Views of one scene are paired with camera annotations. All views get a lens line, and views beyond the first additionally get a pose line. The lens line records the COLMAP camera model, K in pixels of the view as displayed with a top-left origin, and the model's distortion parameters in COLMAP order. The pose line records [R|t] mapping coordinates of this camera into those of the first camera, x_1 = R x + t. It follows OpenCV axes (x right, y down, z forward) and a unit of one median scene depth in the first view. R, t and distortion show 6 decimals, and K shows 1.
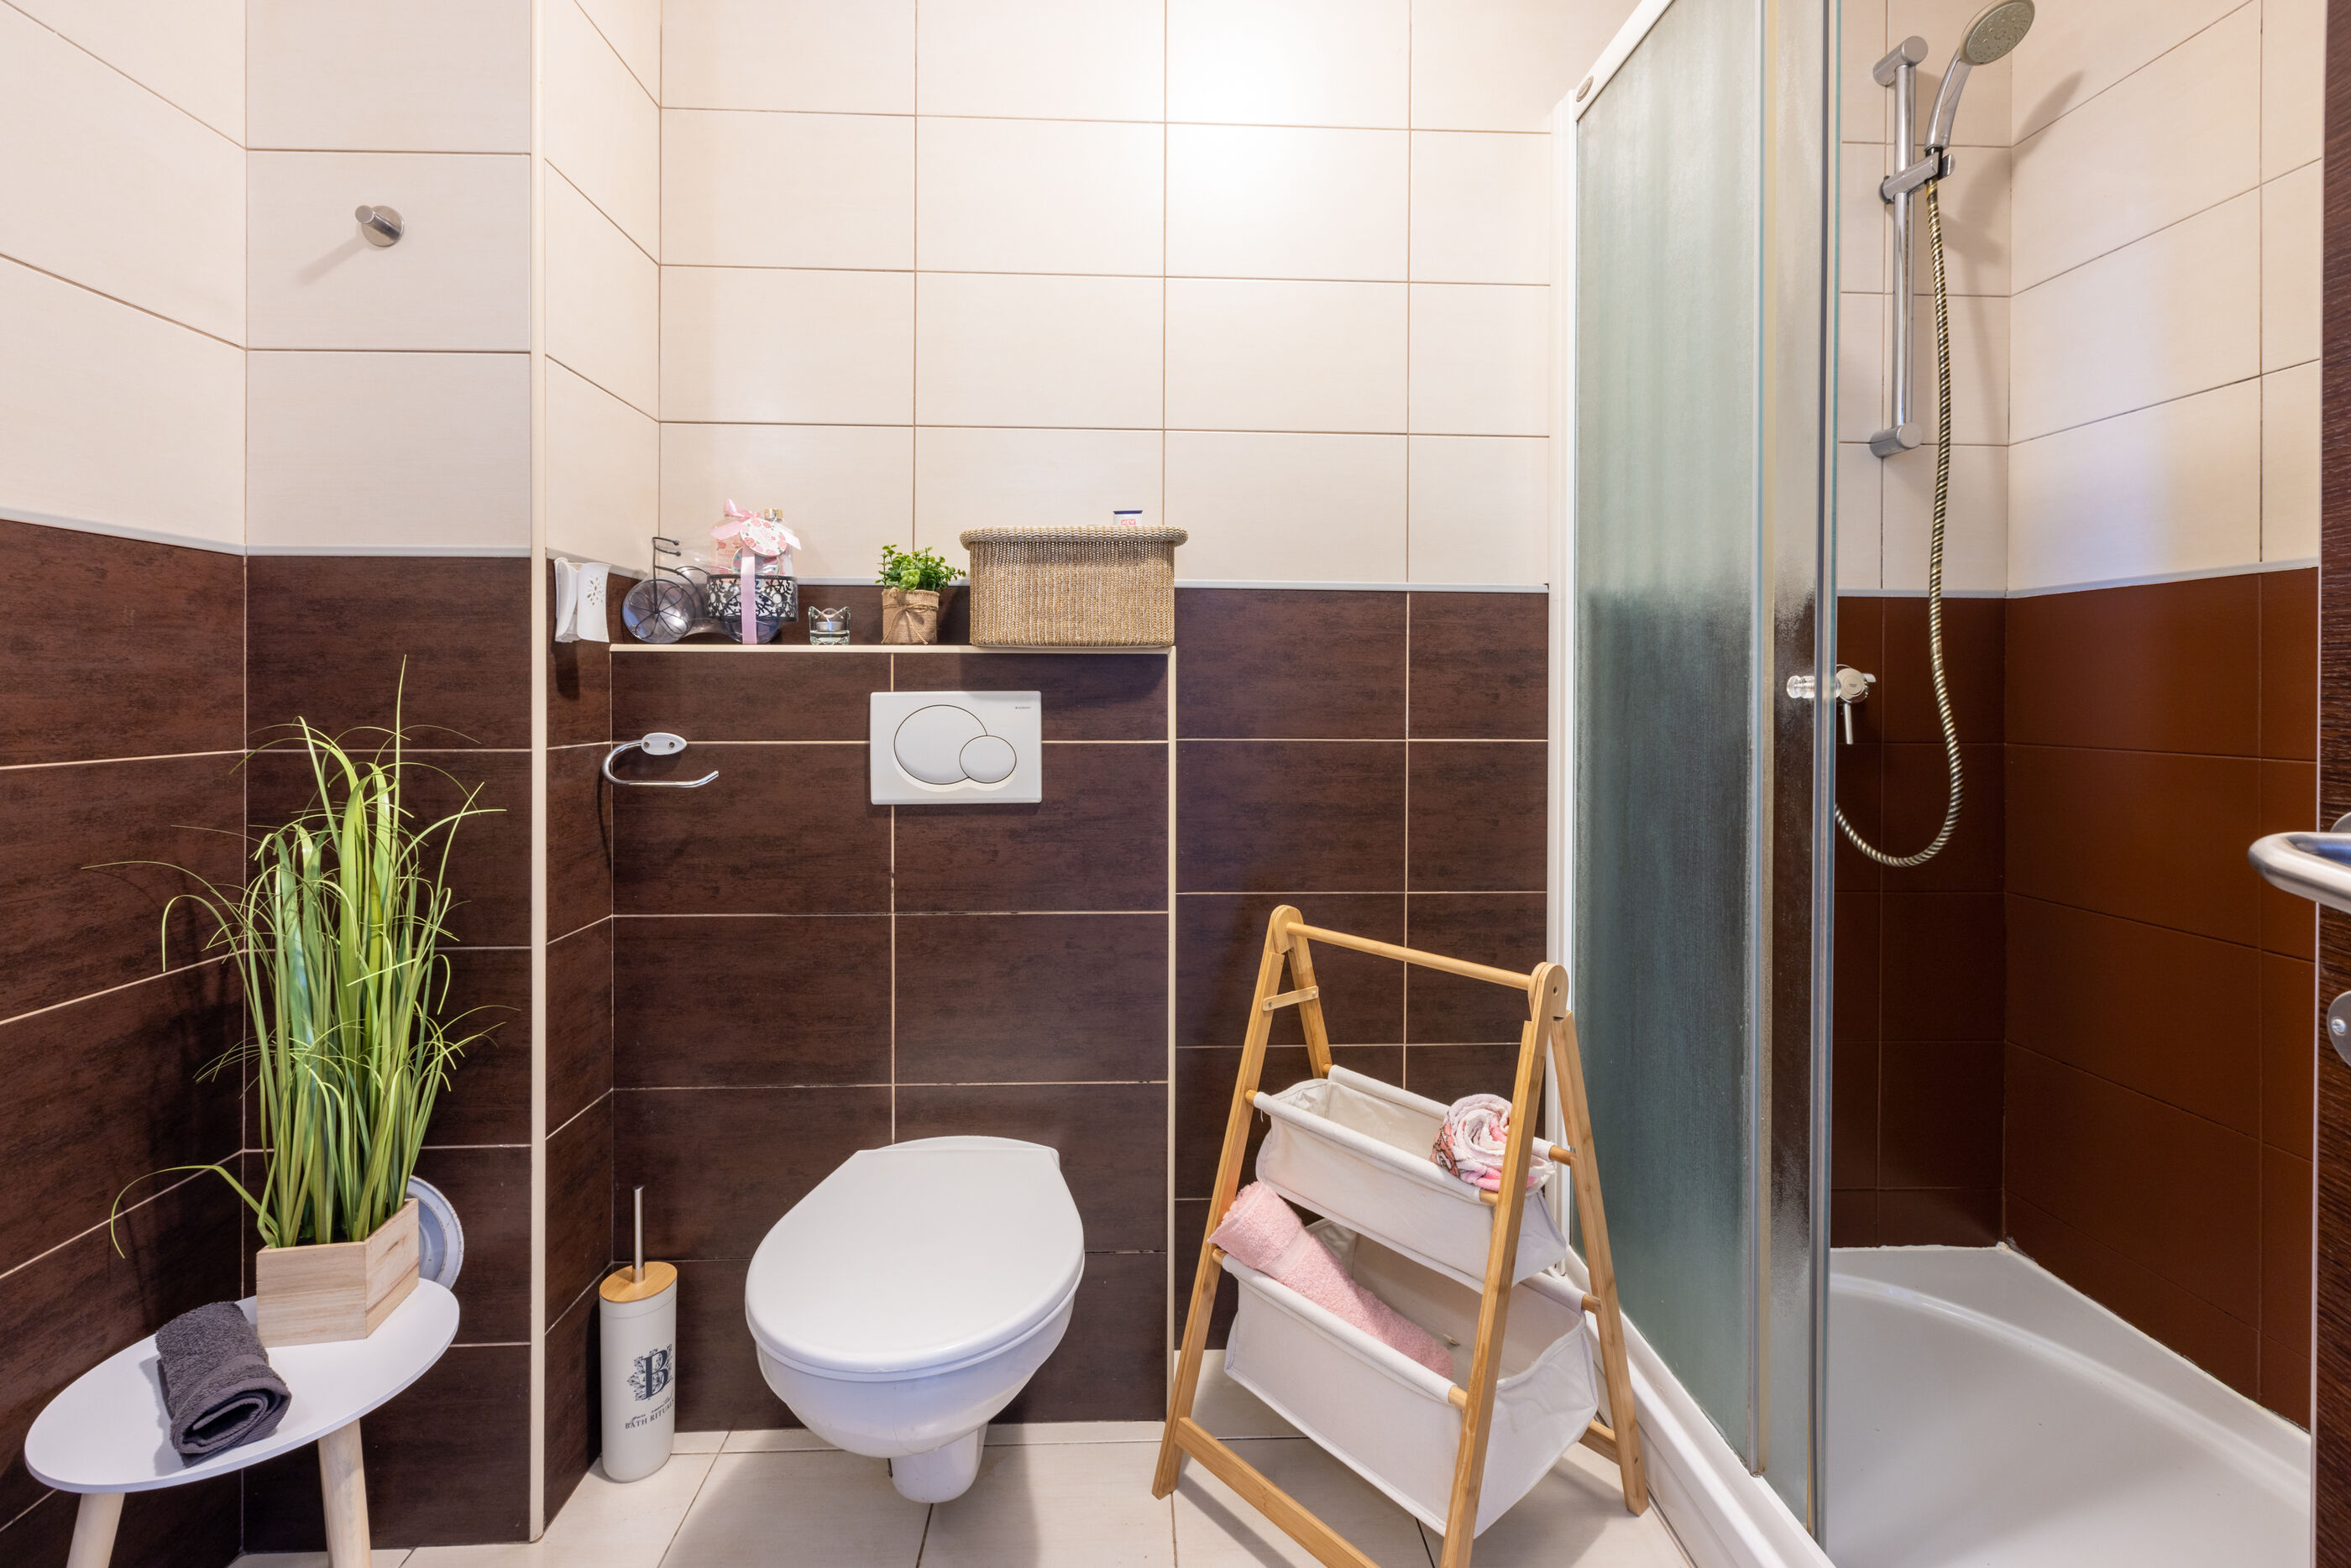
lens RADIAL K [[1081.9, 0, 1171.5], [0, 1081.9, 695.7], [0, 0, 1]] dist [0.000342, 0.000425]
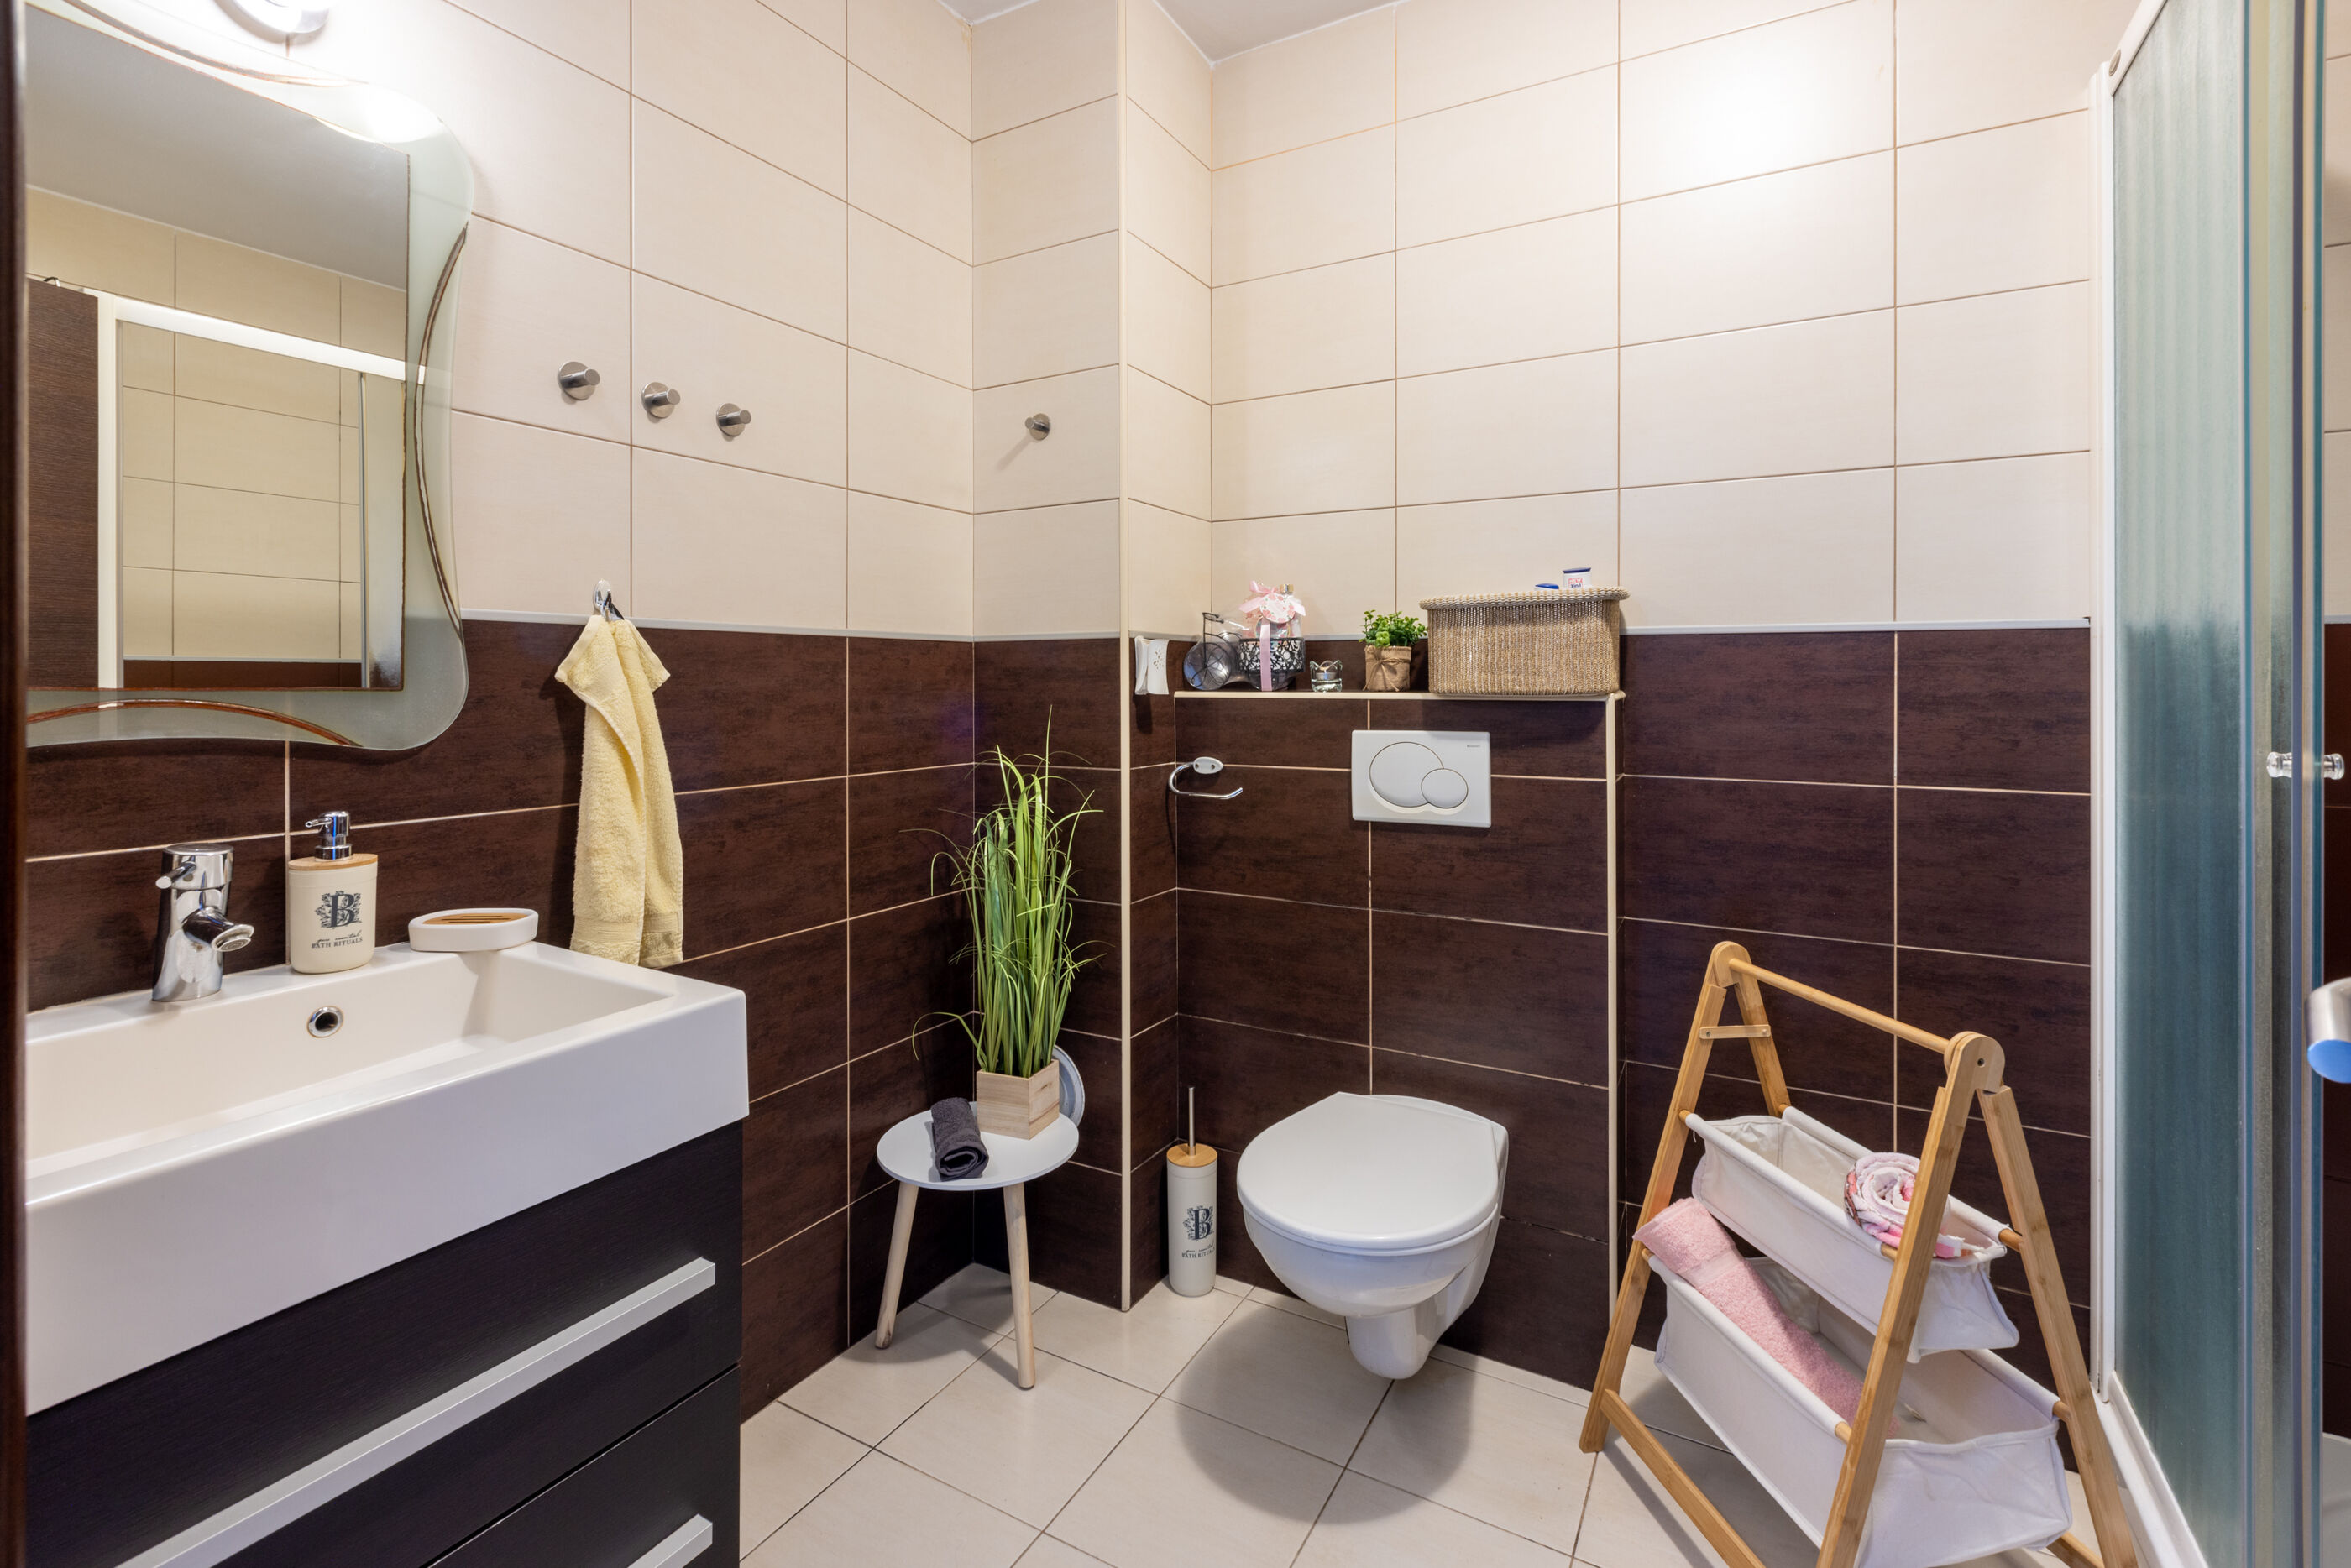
lens RADIAL K [[1076.1, 0, 1147.7], [0, 1076.1, 694.6], [0, 0, 1]] dist [0.002563, 0.001044]
pose [[0.838549, 0.000827, -0.544826, 0.202763], [0.001722, 0.999990, 0.004167, -0.050016], [0.544823, -0.004432, 0.838539, -0.174488]]
